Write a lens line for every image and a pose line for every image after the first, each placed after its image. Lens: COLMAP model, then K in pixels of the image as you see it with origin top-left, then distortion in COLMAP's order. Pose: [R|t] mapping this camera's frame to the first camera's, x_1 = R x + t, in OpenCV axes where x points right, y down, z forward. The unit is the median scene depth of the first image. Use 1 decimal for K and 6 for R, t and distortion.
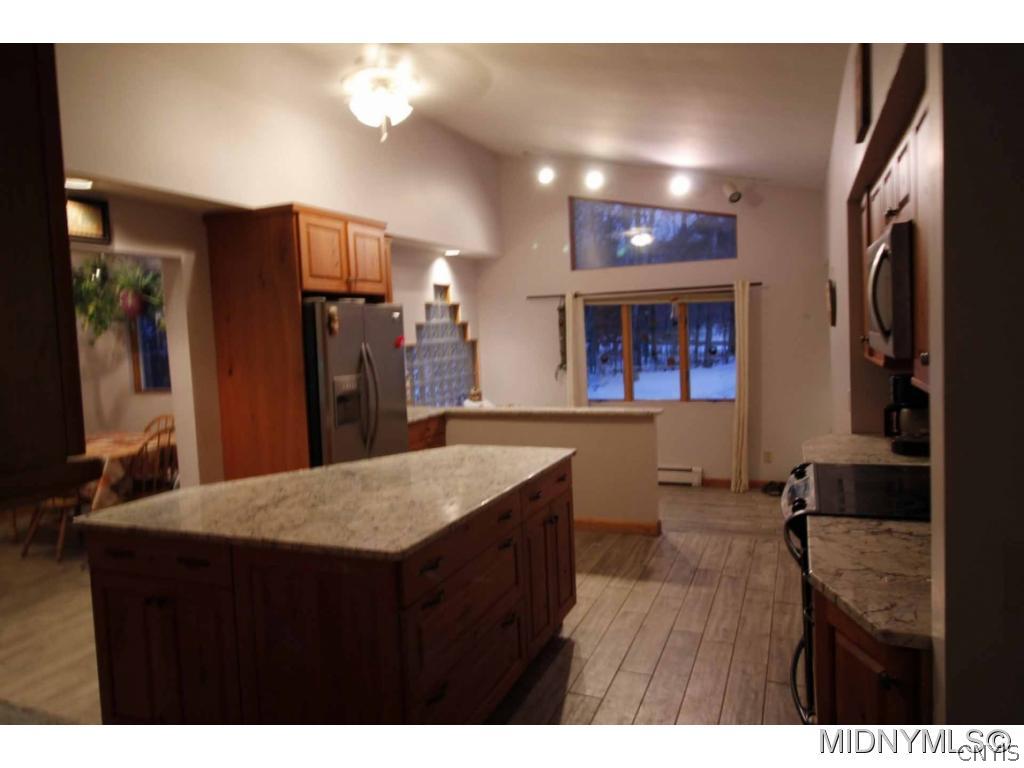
lens RADIAL K [[682.2, 0, 513.3], [0, 682.2, 387.0], [0, 0, 1]] dist [0.006209, 0.001162]
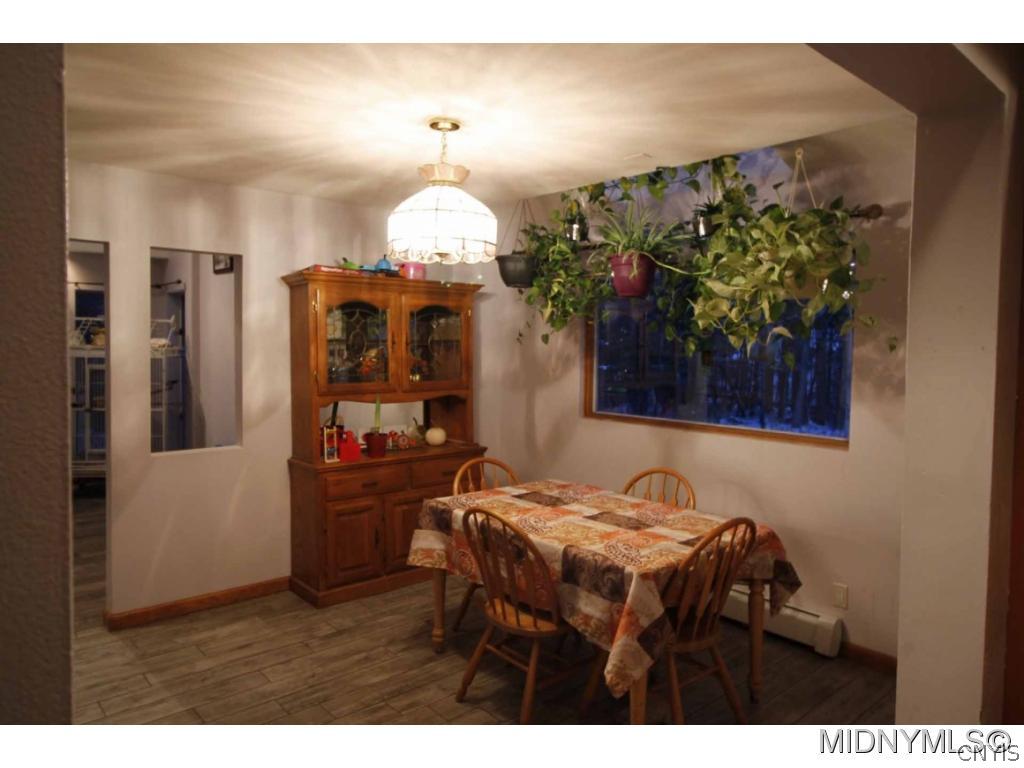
lens RADIAL K [[682.2, 0, 512.3], [0, 682.2, 379.2], [0, 0, 1]] dist [0.006209, 0.001162]
pose [[0.895902, 0.078837, -0.437200, -0.472252], [-0.091449, 0.995779, -0.007834, -0.022385], [0.434737, 0.047000, 0.899330, 0.520084]]
